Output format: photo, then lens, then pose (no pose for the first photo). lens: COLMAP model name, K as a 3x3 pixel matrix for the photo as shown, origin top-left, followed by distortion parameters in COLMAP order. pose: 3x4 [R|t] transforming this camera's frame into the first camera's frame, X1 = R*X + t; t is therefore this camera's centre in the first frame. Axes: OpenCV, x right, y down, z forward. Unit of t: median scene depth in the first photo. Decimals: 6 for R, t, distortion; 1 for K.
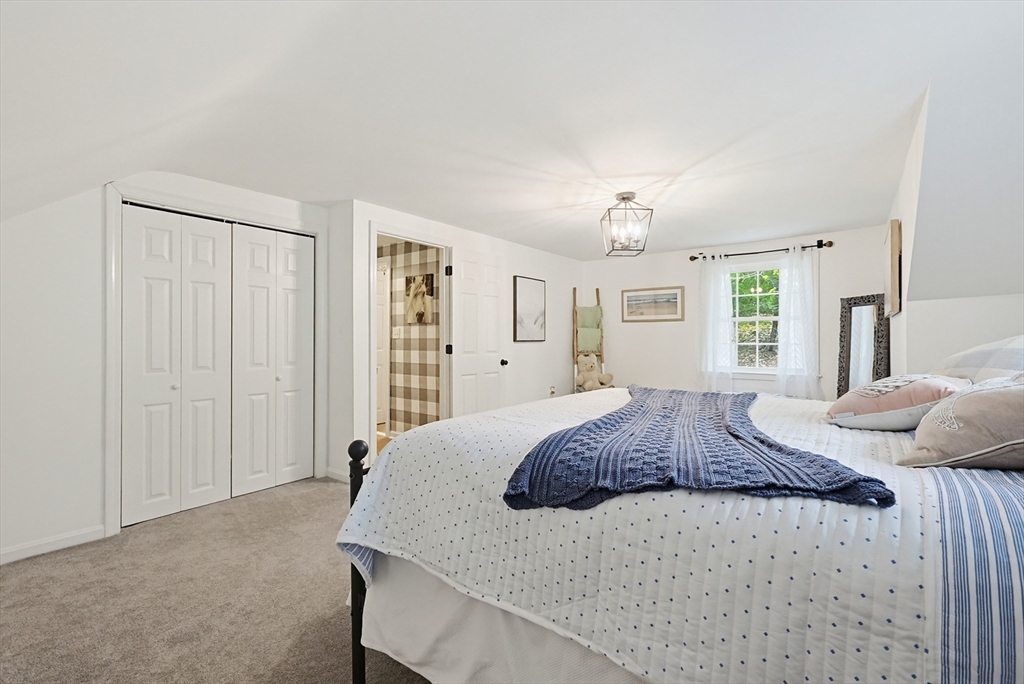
lens RADIAL K [[440.2, 0, 510.9], [0, 440.2, 339.7], [0, 0, 1]] dist [-0.002136, 0.000901]
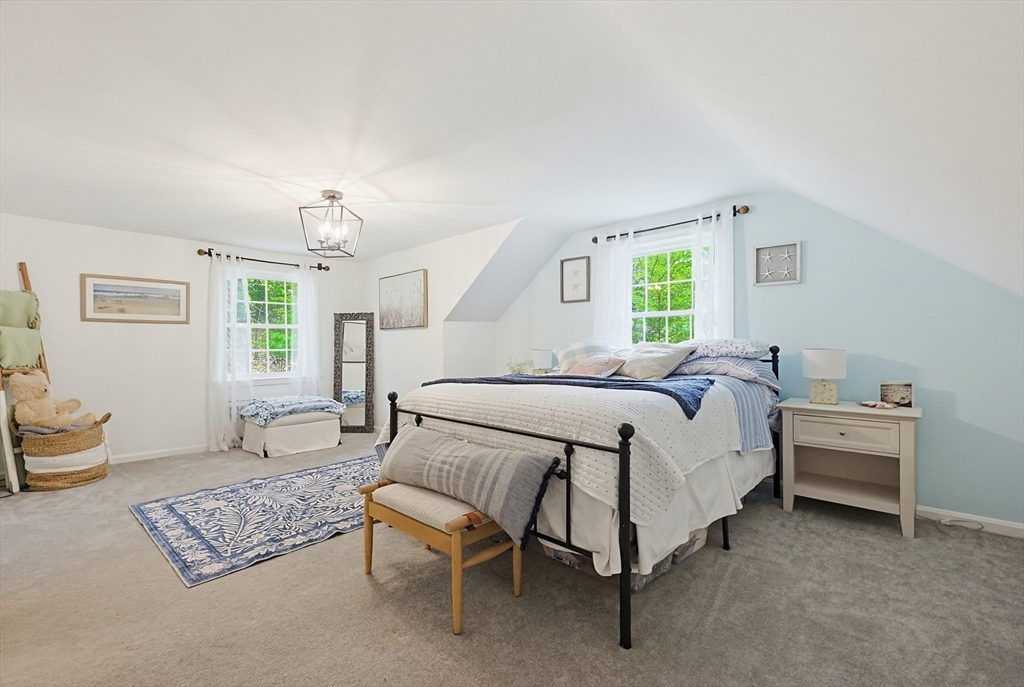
lens RADIAL K [[440.2, 0, 511.0], [0, 440.2, 343.0], [0, 0, 1]] dist [-0.002136, 0.000901]
pose [[0.101899, 0.005818, 0.994778, -0.407307], [0.003237, 0.999976, -0.006180, 0.000256], [-0.994790, 0.003850, 0.101877, 0.330474]]
